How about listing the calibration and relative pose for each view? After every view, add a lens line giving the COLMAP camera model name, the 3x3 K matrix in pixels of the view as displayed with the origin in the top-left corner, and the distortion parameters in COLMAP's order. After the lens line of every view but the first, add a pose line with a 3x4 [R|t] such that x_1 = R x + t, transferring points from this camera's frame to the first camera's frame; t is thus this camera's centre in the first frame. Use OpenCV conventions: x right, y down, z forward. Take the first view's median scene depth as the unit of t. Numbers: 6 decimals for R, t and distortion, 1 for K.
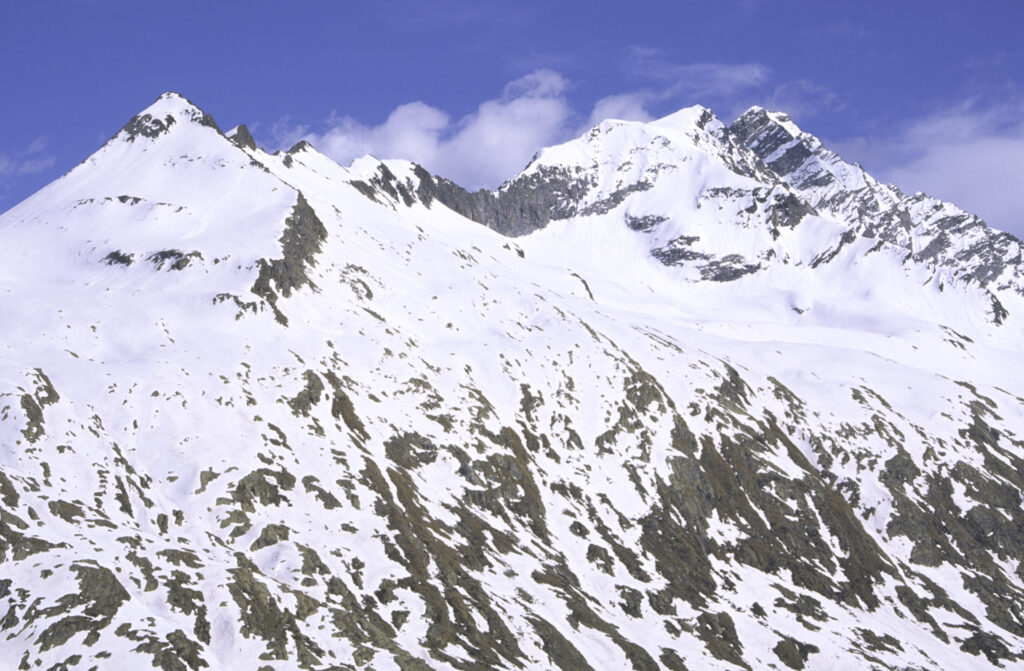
lens RADIAL K [[2166.3, 0, 515.8], [0, 2166.3, 299.2], [0, 0, 1]] dist [0.228644, -0.247330]
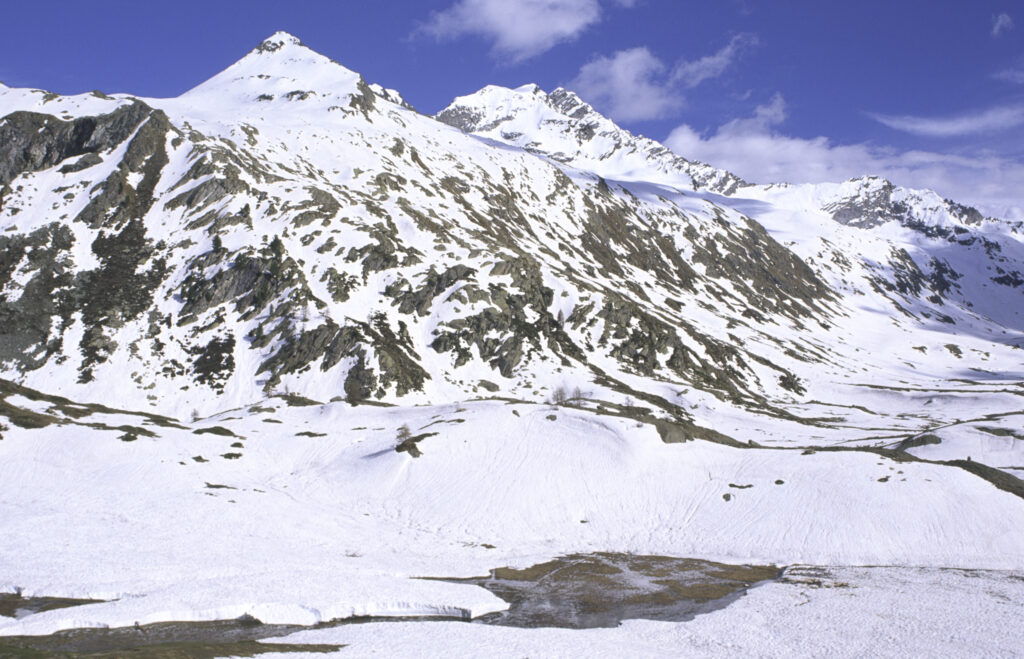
lens RADIAL K [[1070.5, 0, 513.5], [0, 1070.5, 296.7], [0, 0, 1]] dist [-0.166644, 0.060786]
pose [[0.994305, 0.019485, 0.104774, -0.076630], [-0.027329, 0.996886, 0.073964, 0.080359], [-0.103006, -0.076406, 0.991742, 0.138955]]
